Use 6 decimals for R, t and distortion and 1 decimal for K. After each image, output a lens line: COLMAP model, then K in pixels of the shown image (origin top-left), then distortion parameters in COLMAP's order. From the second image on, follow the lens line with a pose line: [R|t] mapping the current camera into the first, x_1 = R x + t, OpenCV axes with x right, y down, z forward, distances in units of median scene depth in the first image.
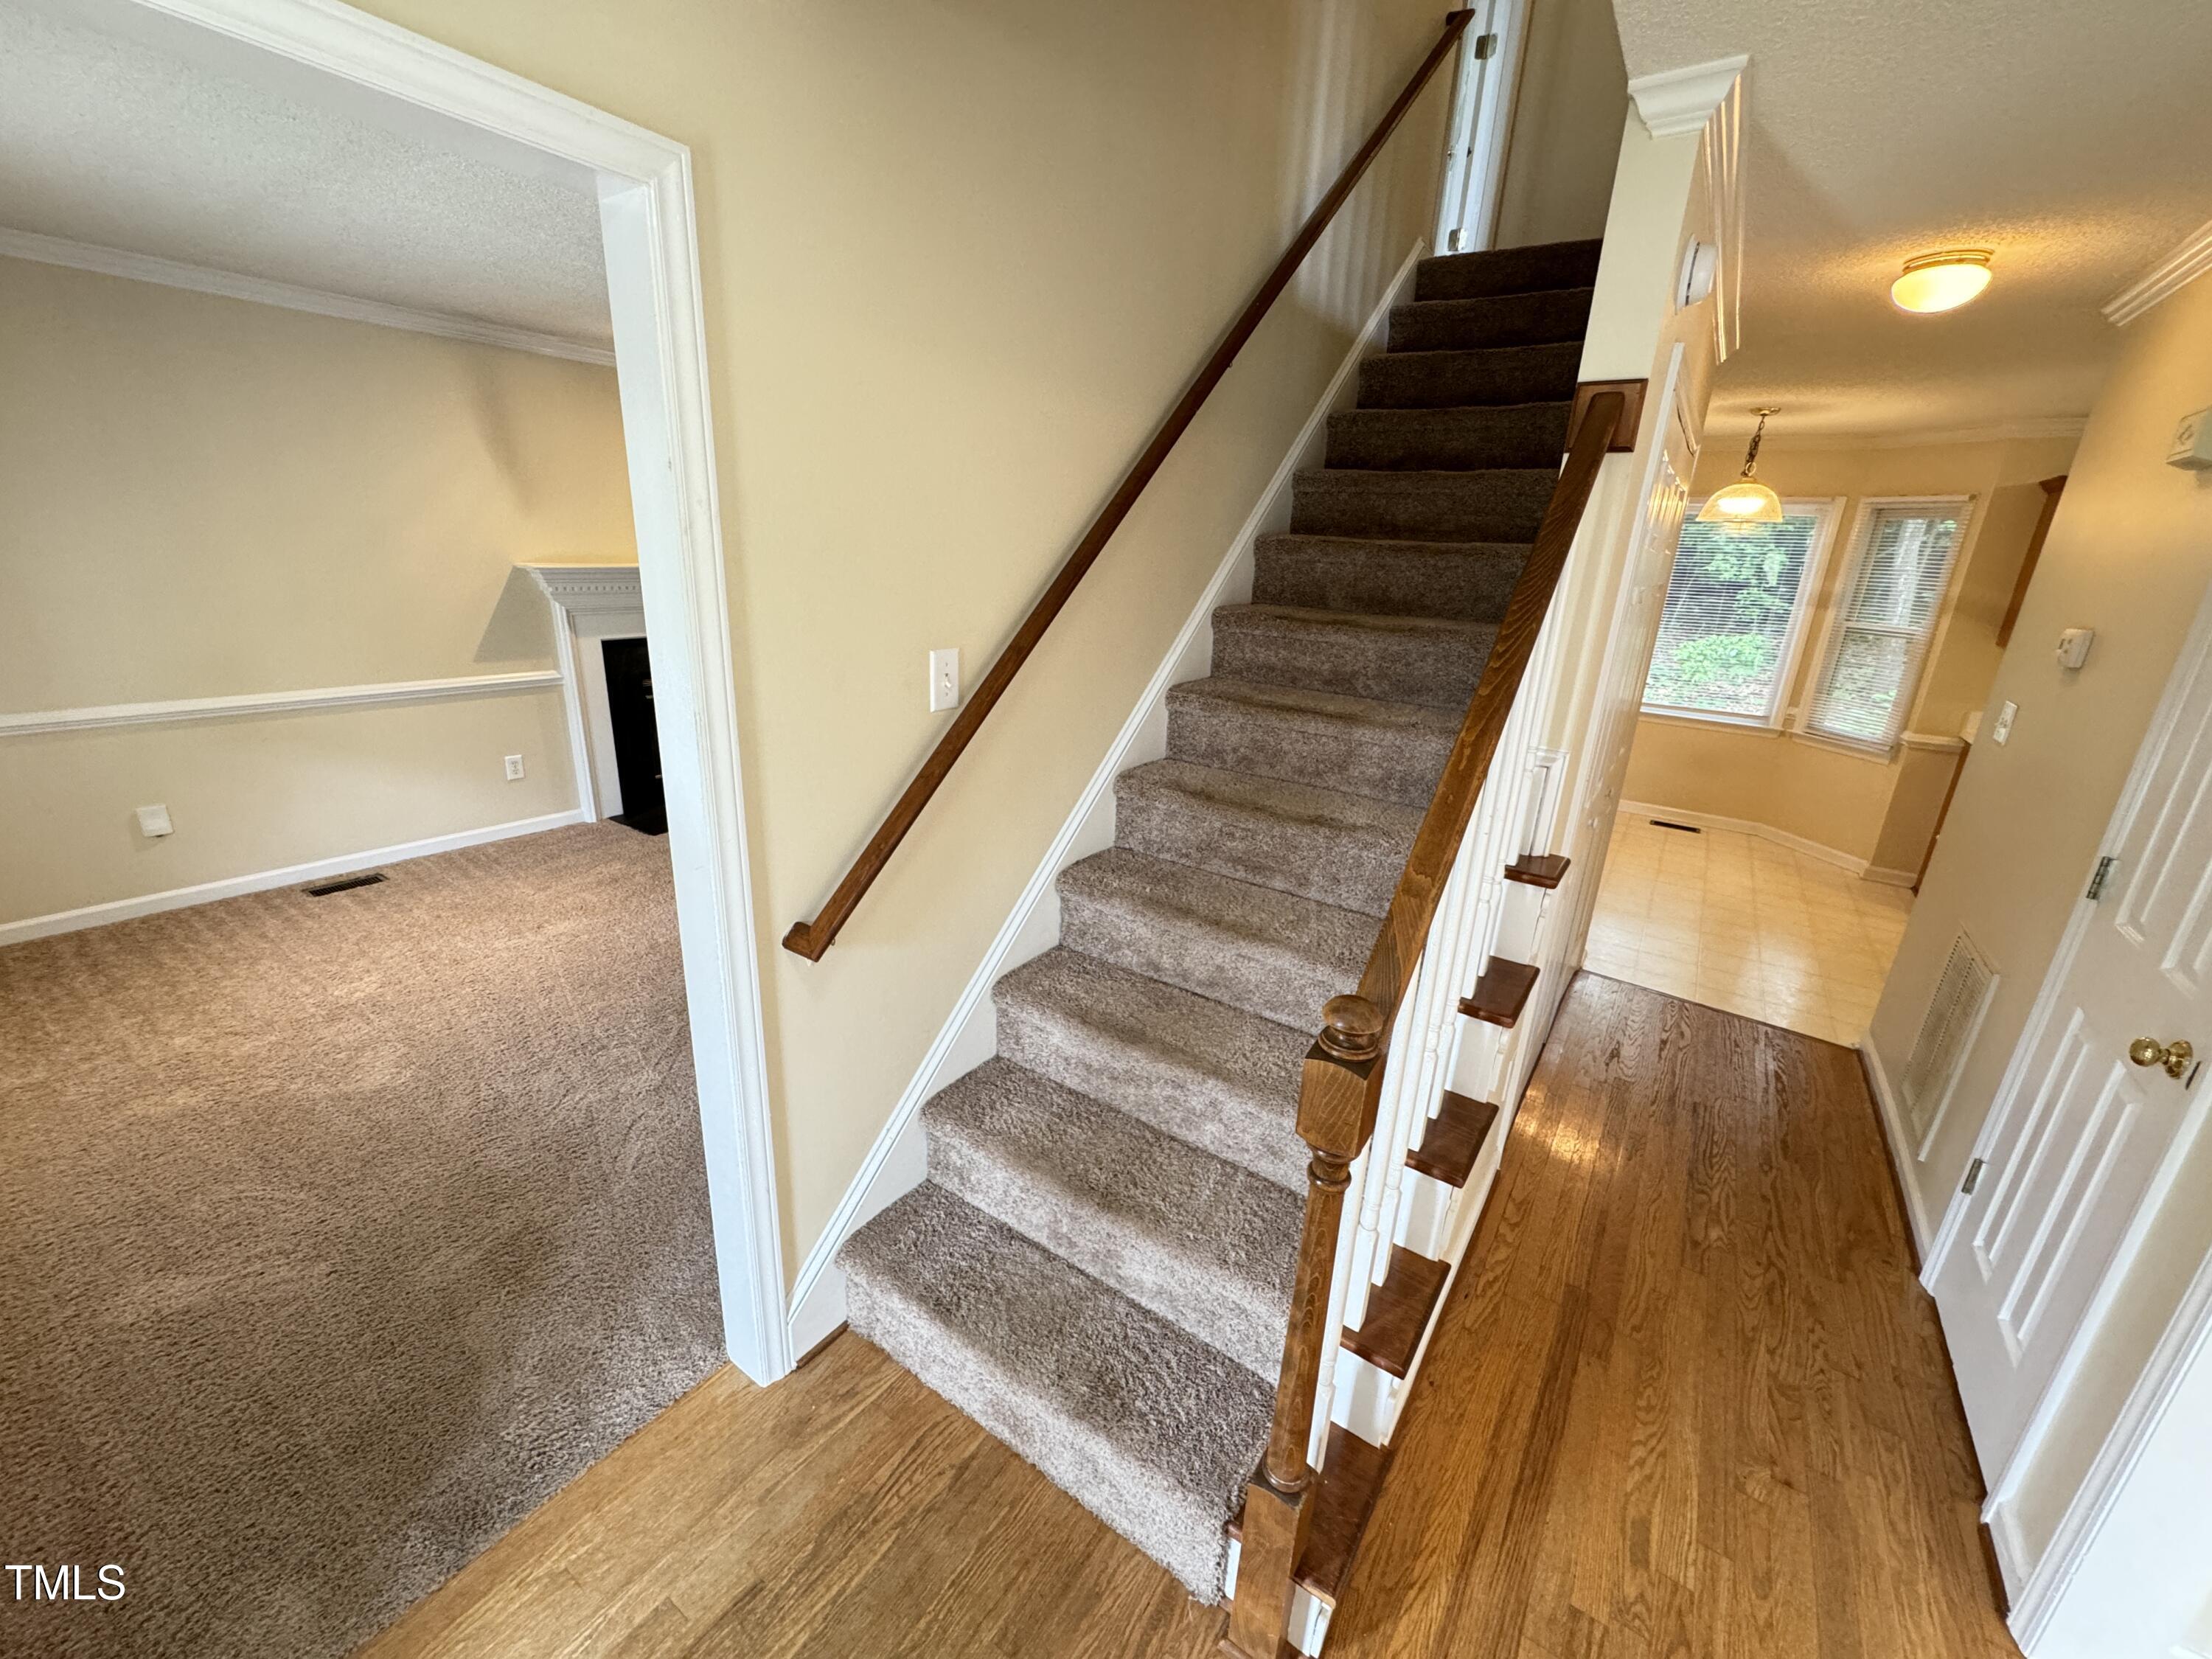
lens RADIAL K [[882.4, 0, 1110.0], [0, 882.4, 828.3], [0, 0, 1]] dist [-0.004206, -0.000051]
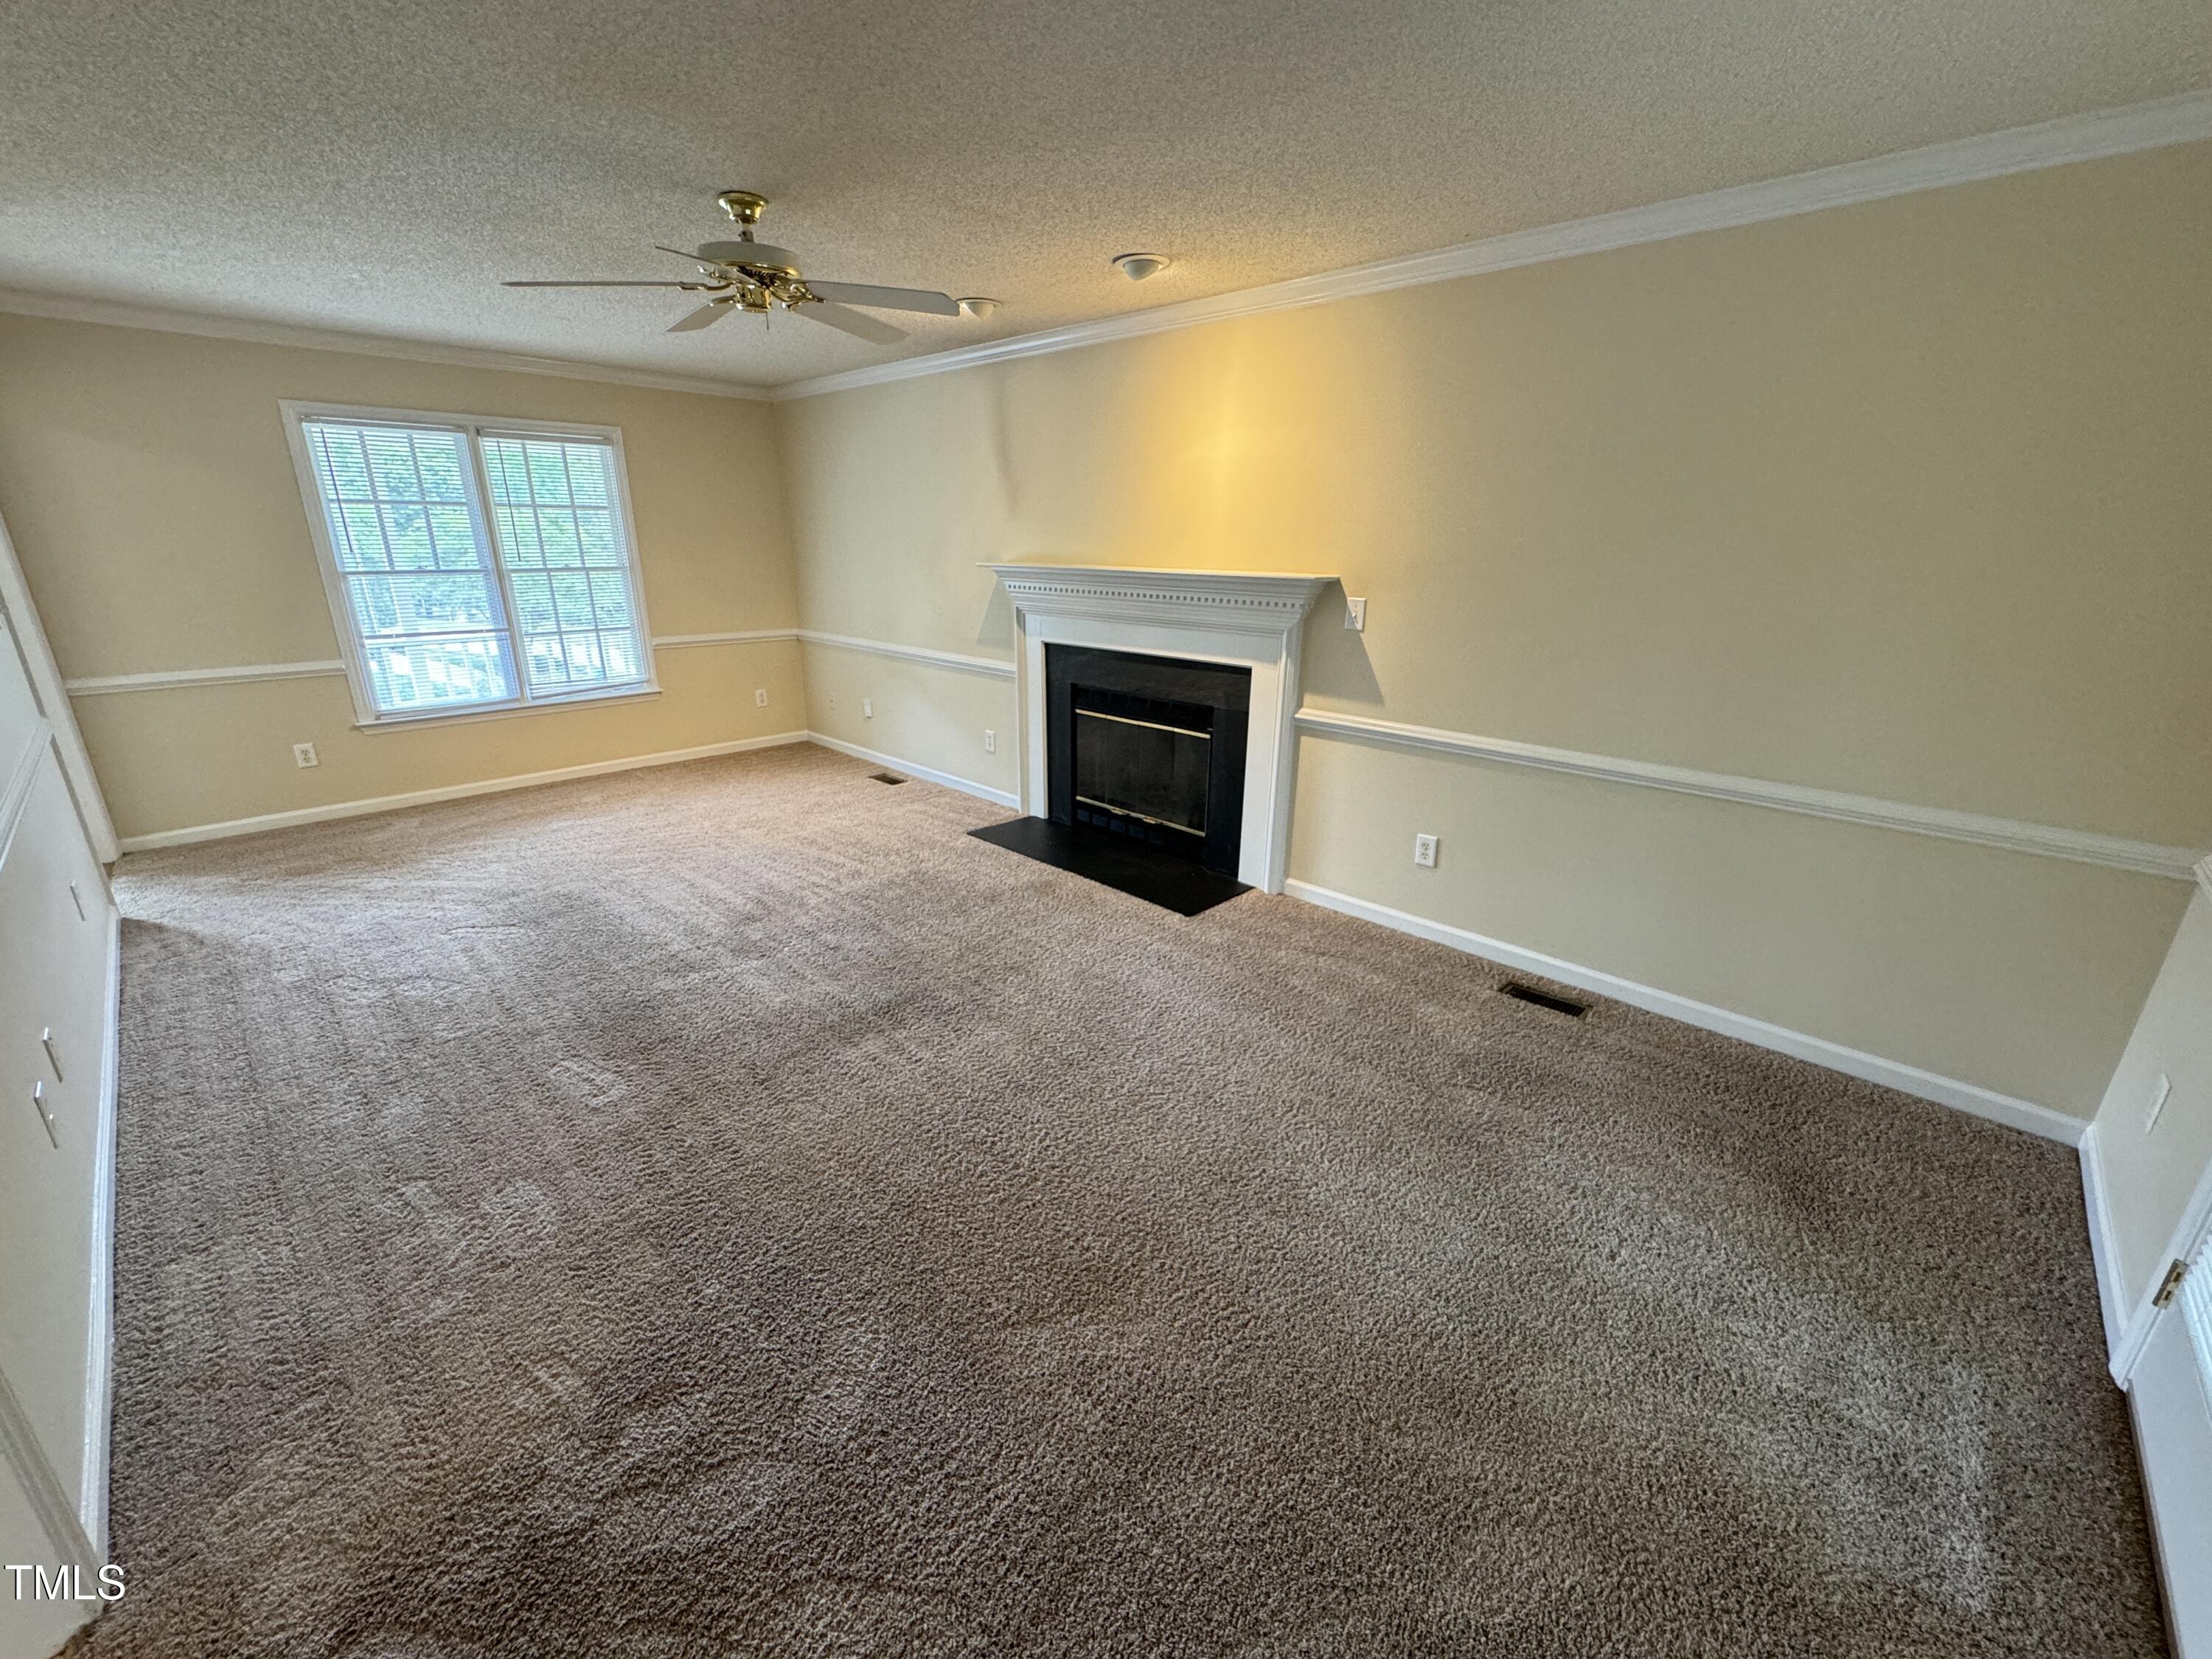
lens RADIAL K [[882.4, 0, 1102.0], [0, 882.4, 827.7], [0, 0, 1]] dist [-0.004206, -0.000051]
pose [[-0.170421, 0.260876, -0.950211, 0.468440], [-0.322272, 0.896528, 0.303937, -0.411395], [0.931180, 0.358024, -0.068714, 1.424037]]
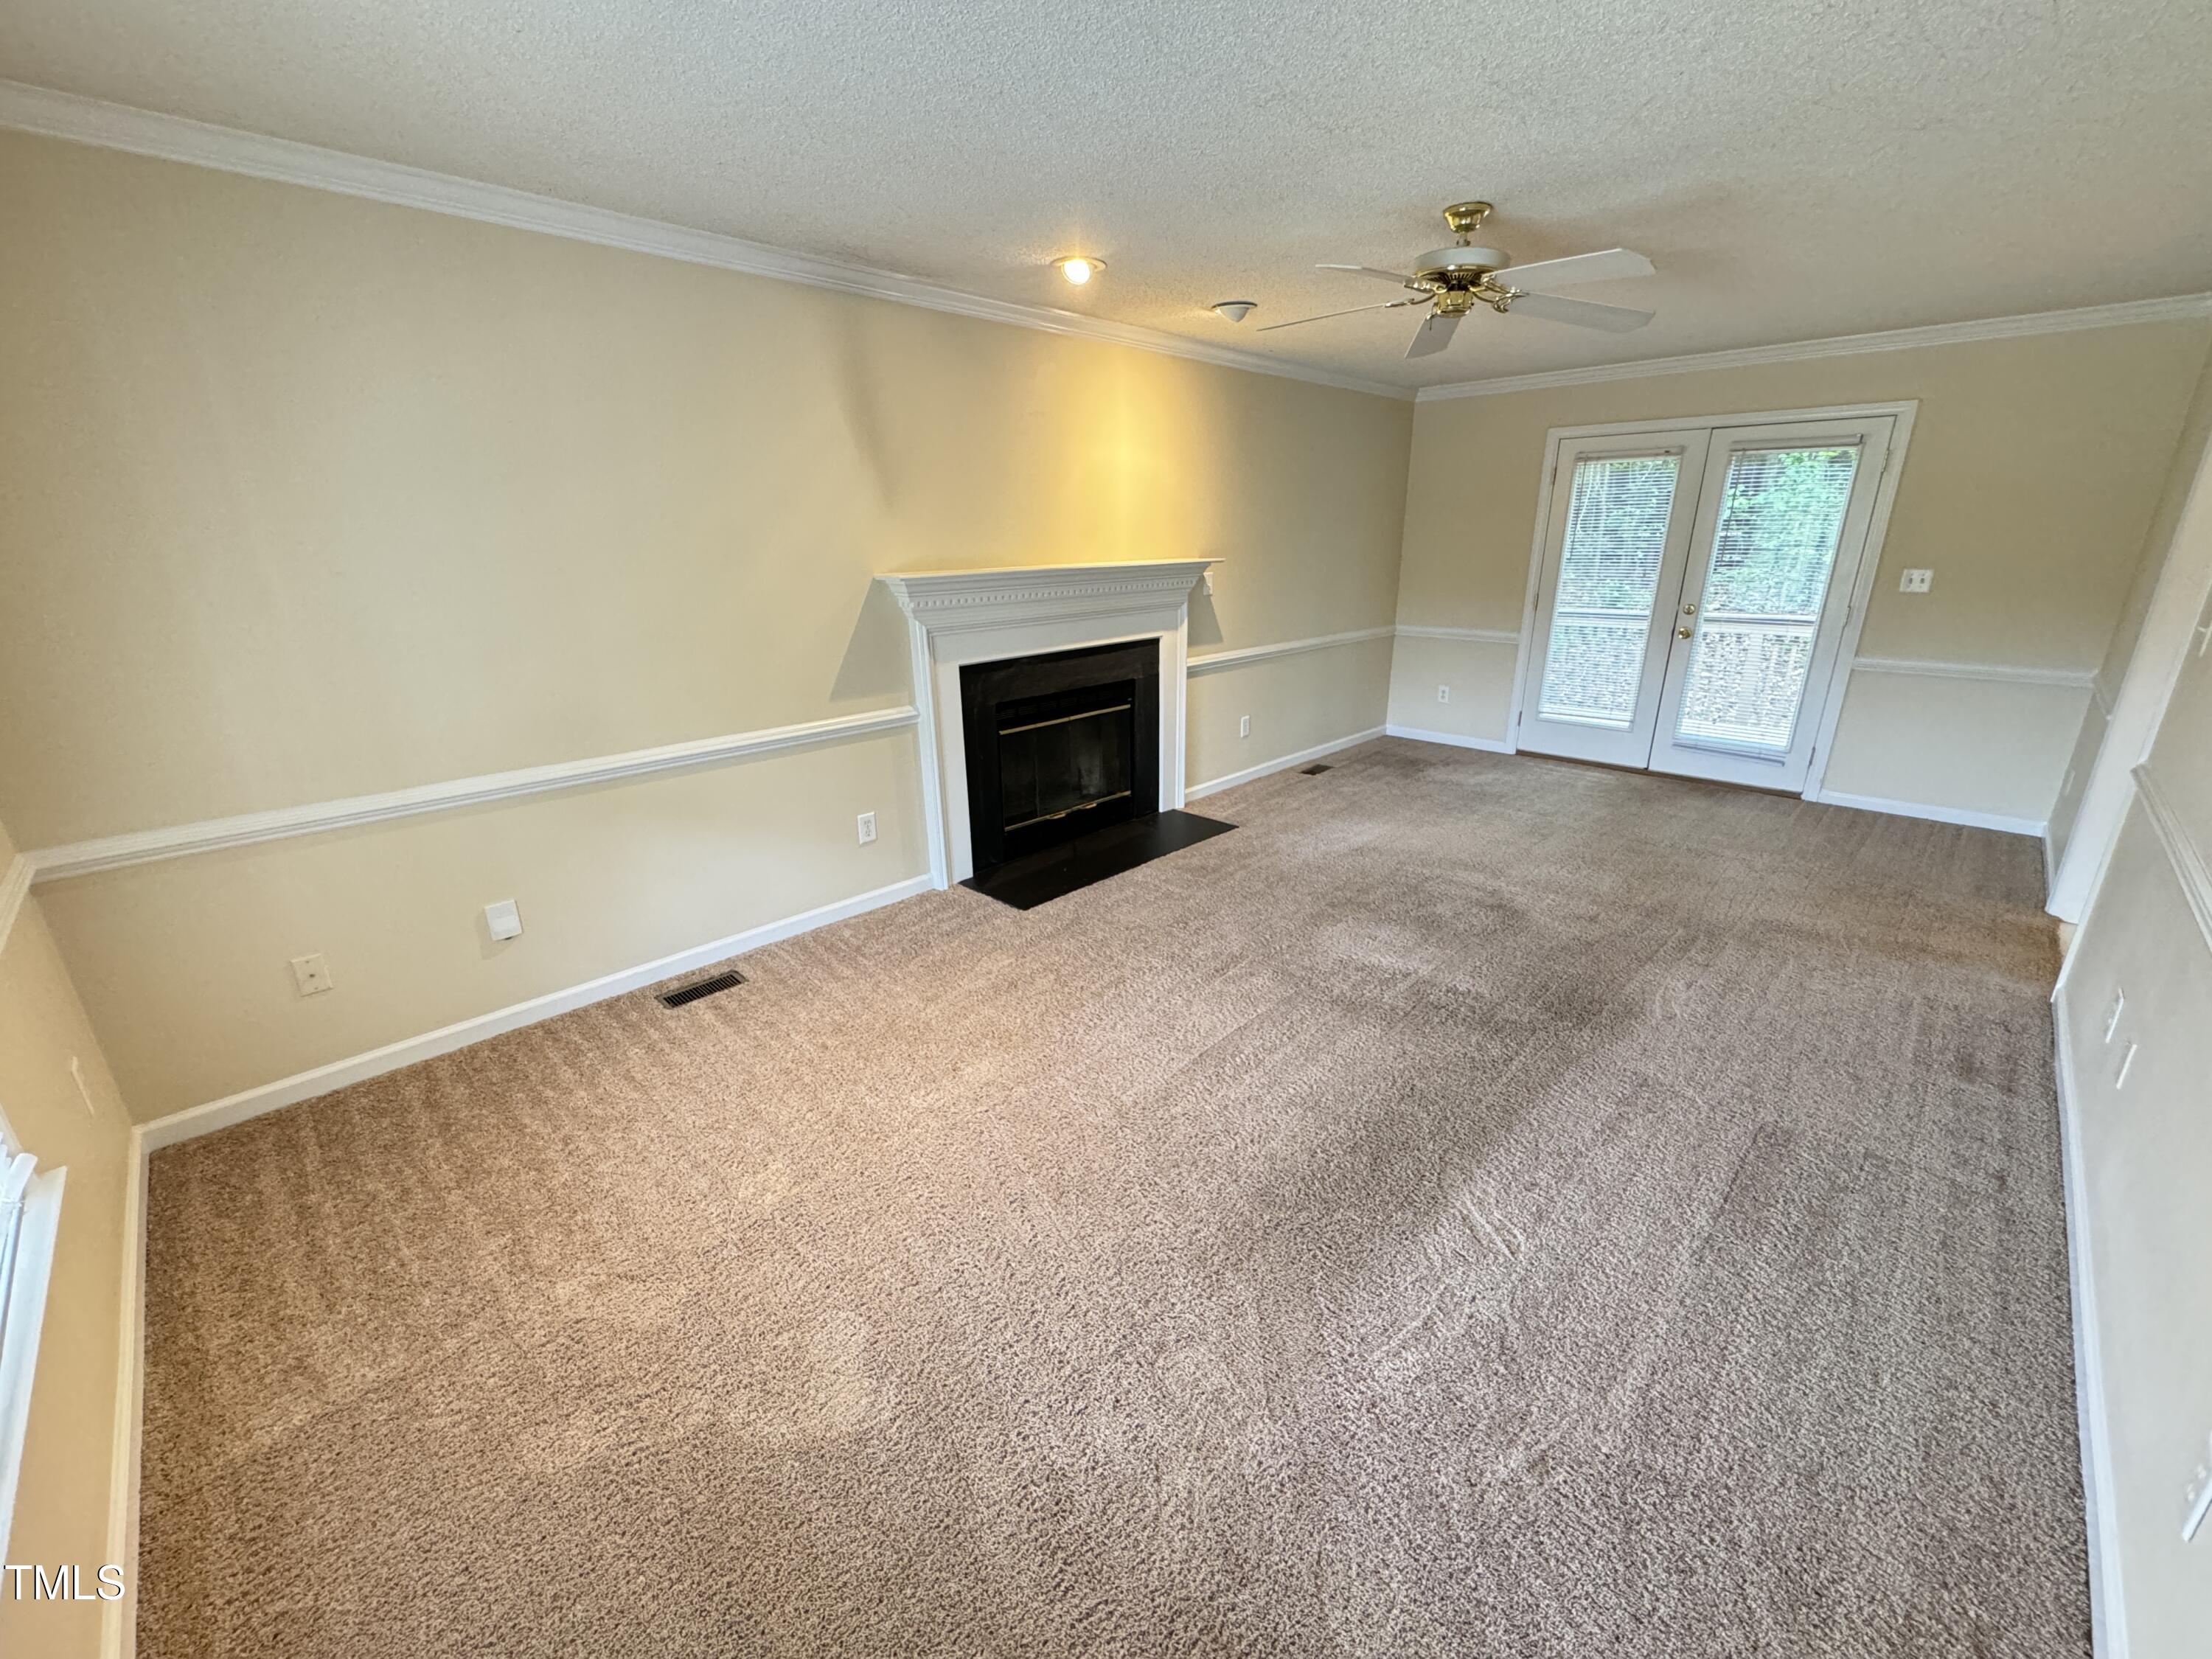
lens RADIAL K [[882.4, 0, 1104.8], [0, 882.4, 831.1], [0, 0, 1]] dist [-0.004206, -0.000051]
pose [[0.982398, -0.000102, -0.186802, -0.353190], [0.001958, 0.999951, 0.009747, -0.083483], [0.186791, -0.009941, 0.982349, 0.279047]]
